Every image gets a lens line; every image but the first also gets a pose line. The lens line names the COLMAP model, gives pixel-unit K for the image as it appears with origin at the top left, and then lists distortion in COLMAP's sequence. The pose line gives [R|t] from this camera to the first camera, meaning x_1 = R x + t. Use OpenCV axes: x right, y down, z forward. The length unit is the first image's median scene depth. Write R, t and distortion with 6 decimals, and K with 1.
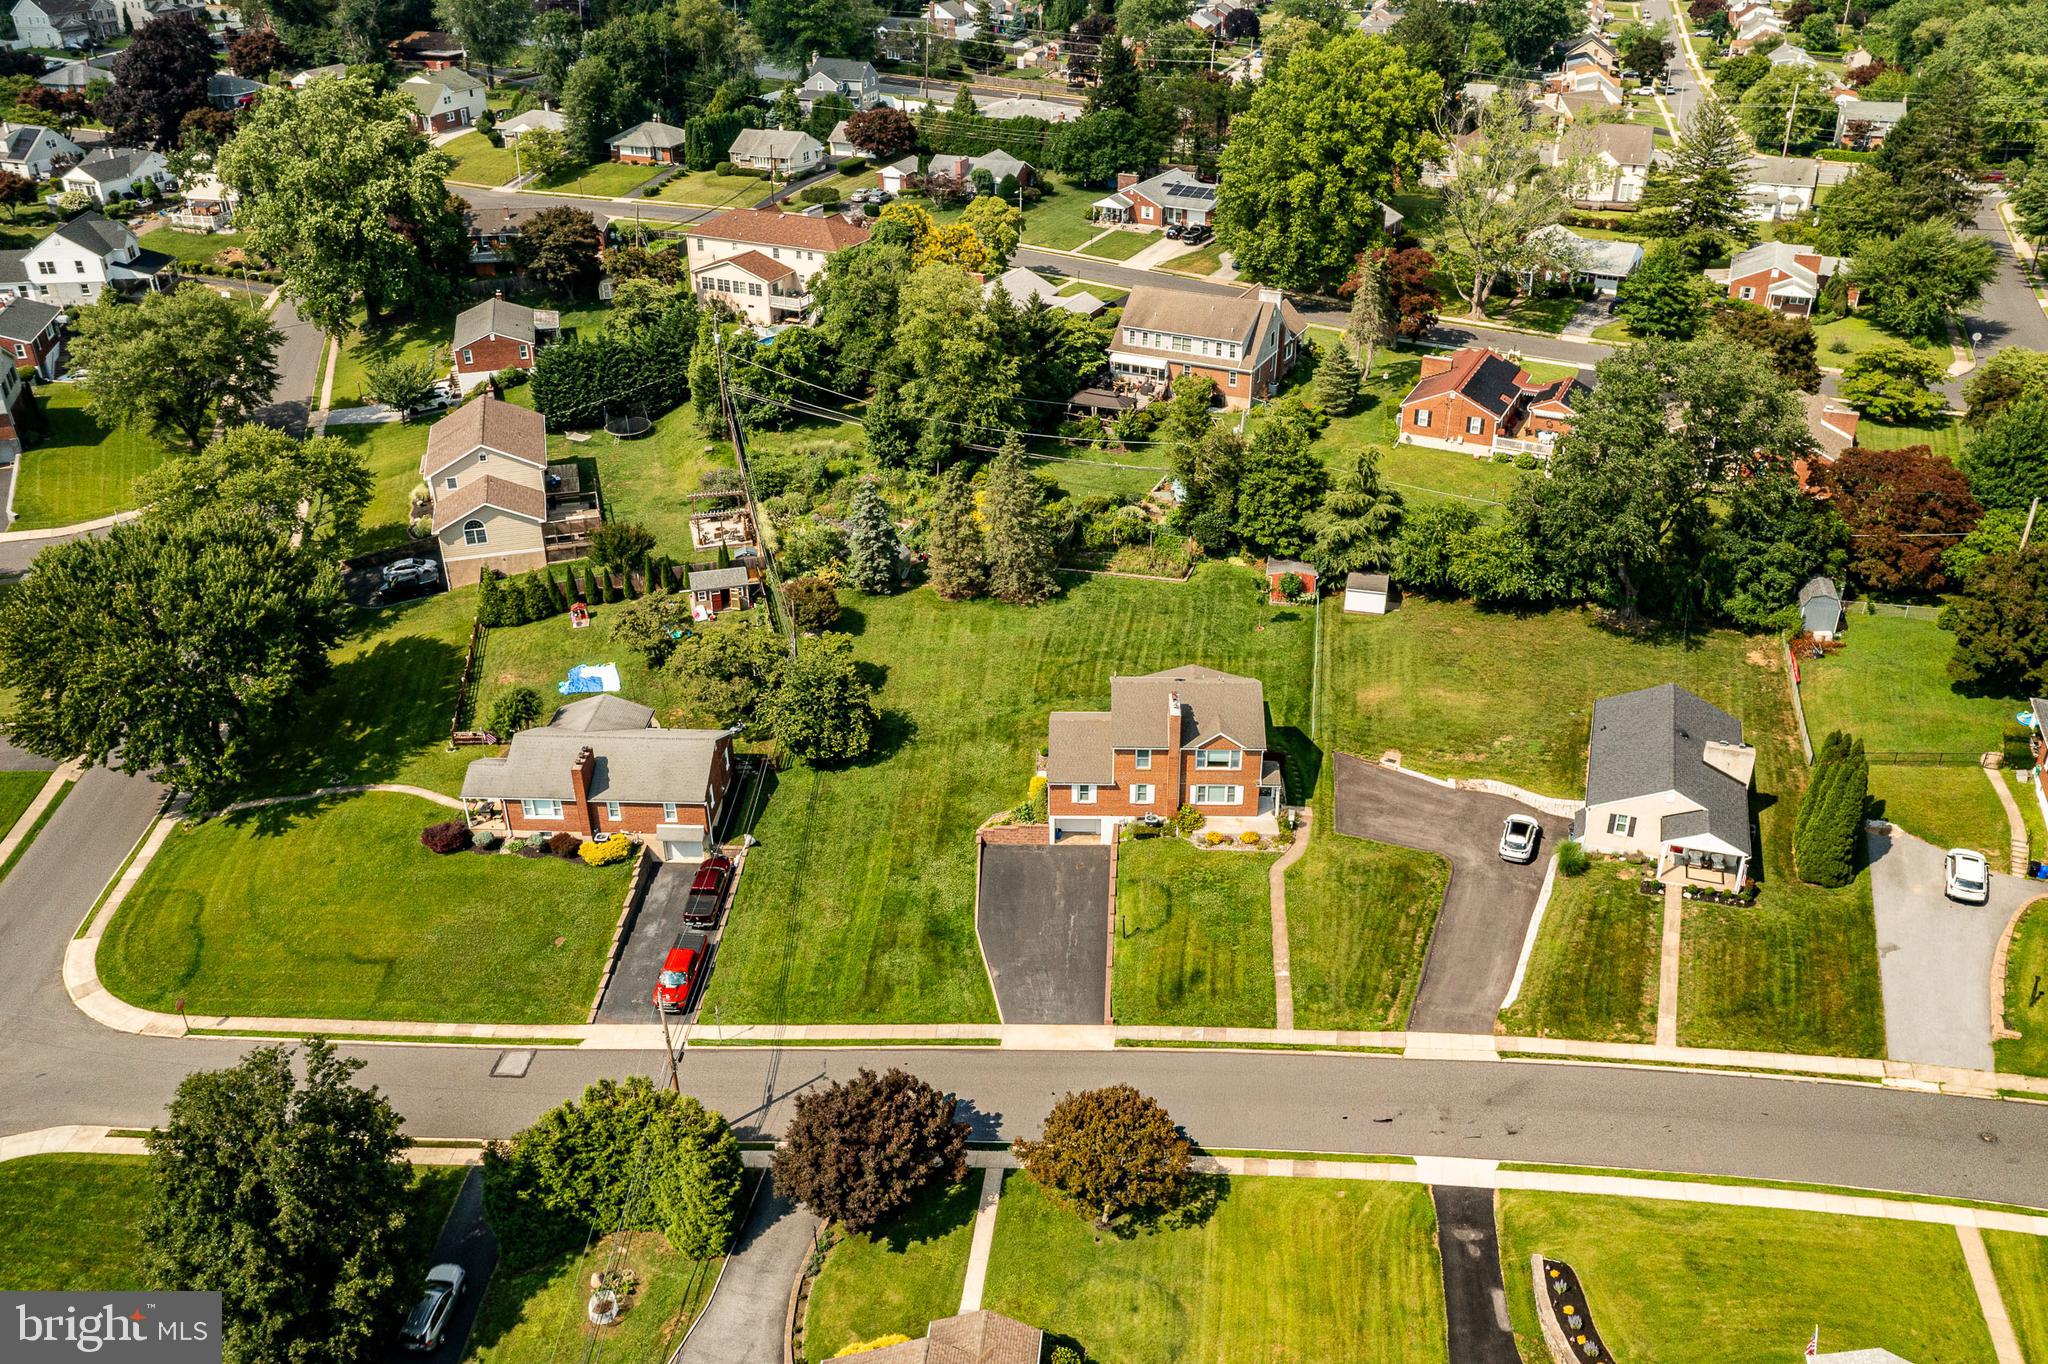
lens RADIAL K [[1651.5, 0, 1021.4], [0, 1651.5, 678.8], [0, 0, 1]] dist [-0.008379, 0.001184]
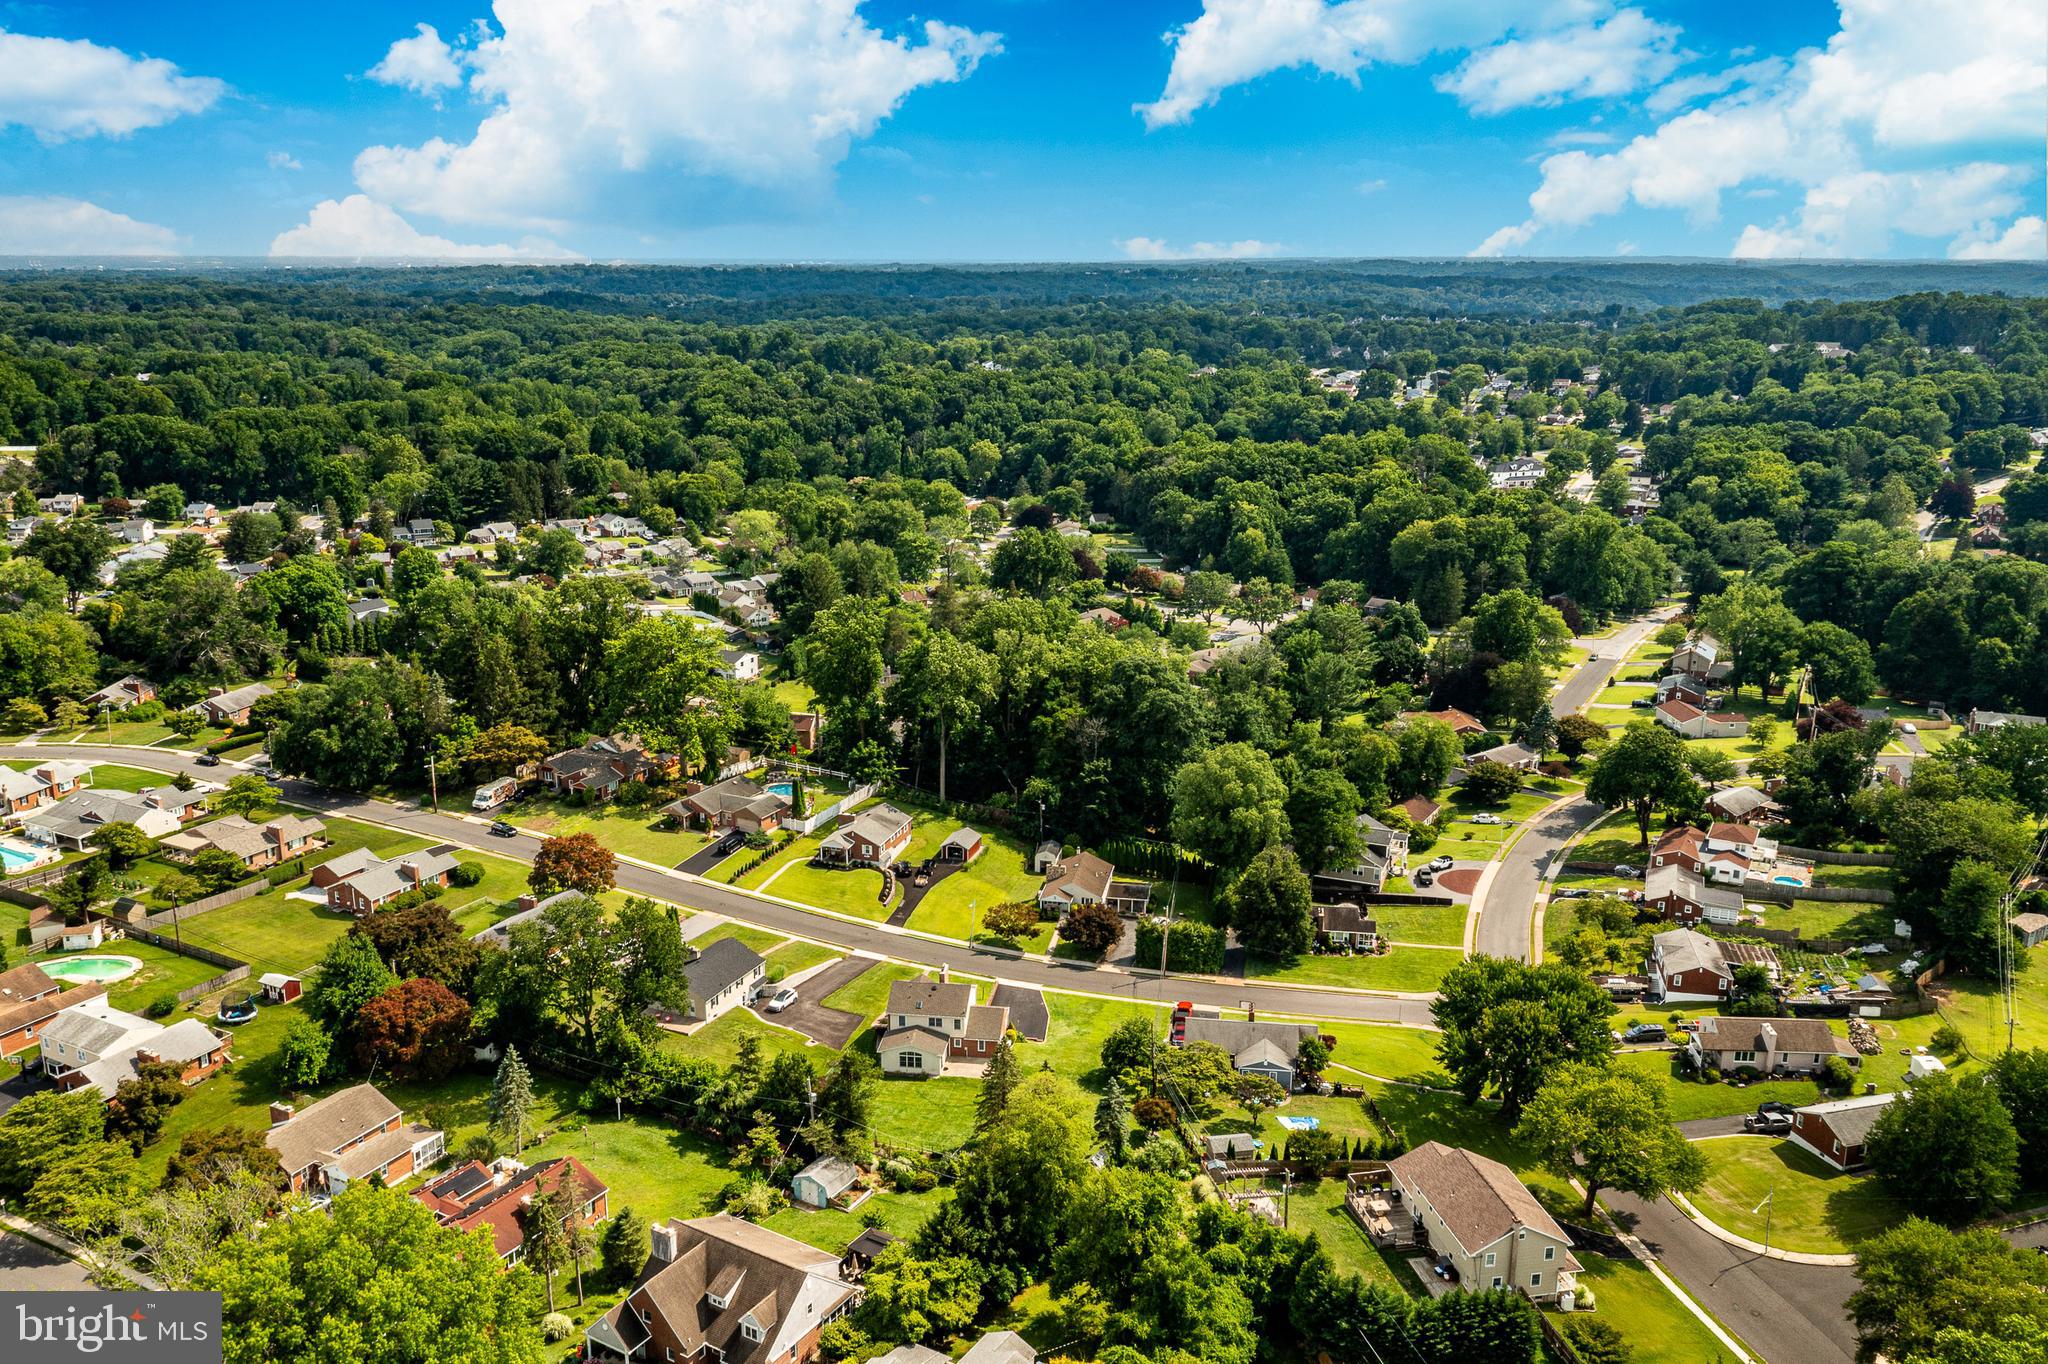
lens RADIAL K [[1651.5, 0, 1021.4], [0, 1651.5, 678.8], [0, 0, 1]] dist [-0.008379, 0.001184]
pose [[-0.996734, -0.015873, 0.079179, -0.123161], [0.042695, 0.728663, 0.683540, -1.305785], [-0.068545, 0.684688, -0.725606, 1.812220]]
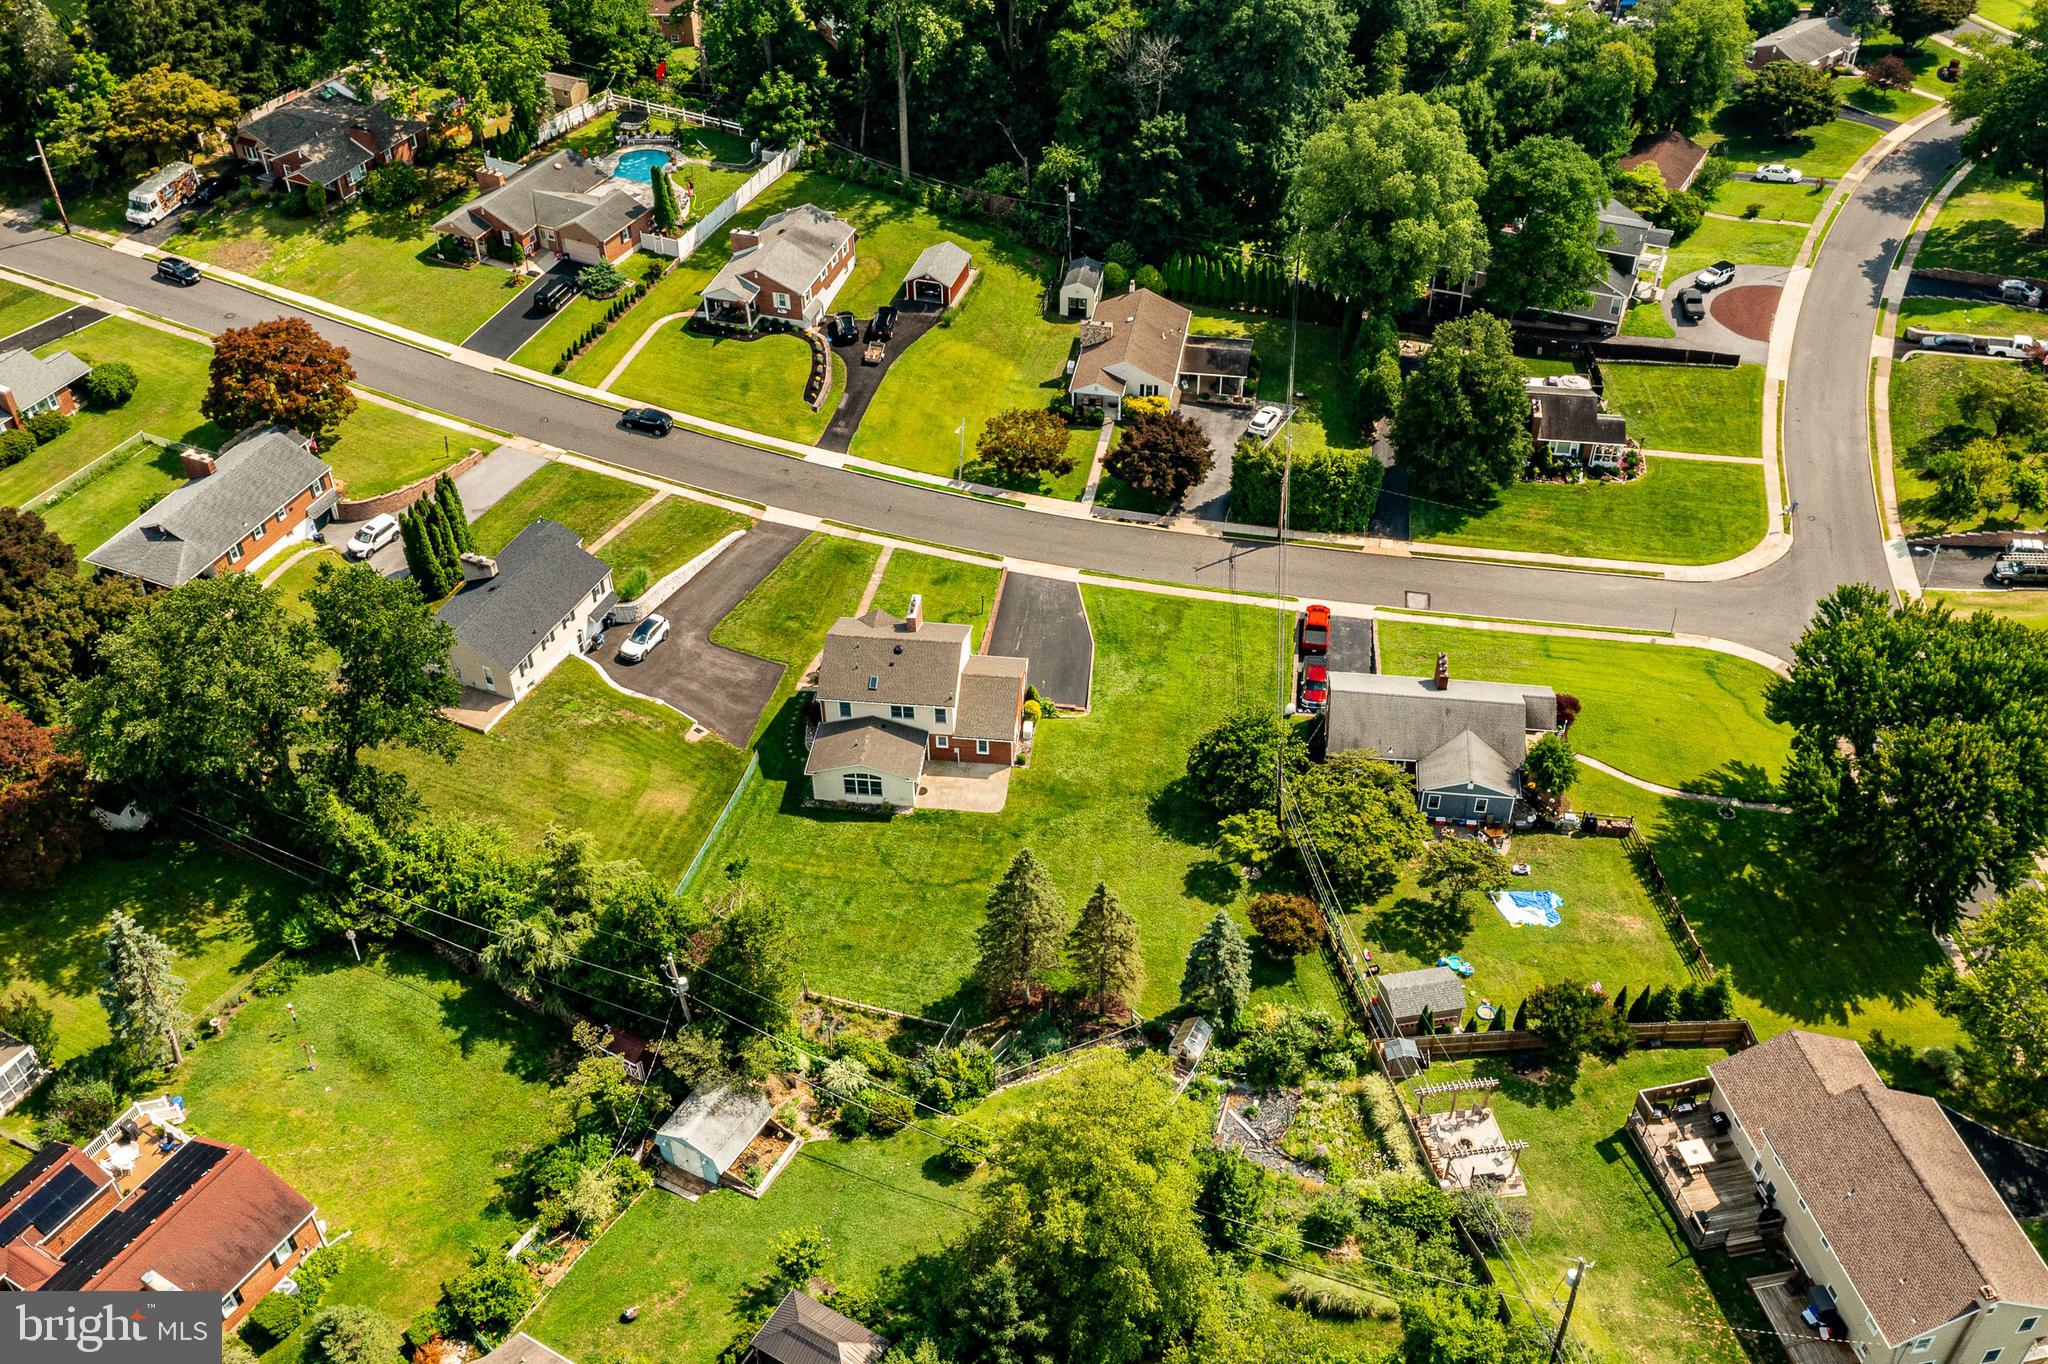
lens RADIAL K [[1938.8, 0, 1022.0], [0, 1938.8, 730.0], [0, 0, 1]] dist [-0.017964, 0.015982]
pose [[-0.997103, -0.032608, 0.068723, -0.062235], [0.053498, 0.341641, 0.938306, -0.997147], [-0.054075, 0.939264, -0.338907, 1.269465]]
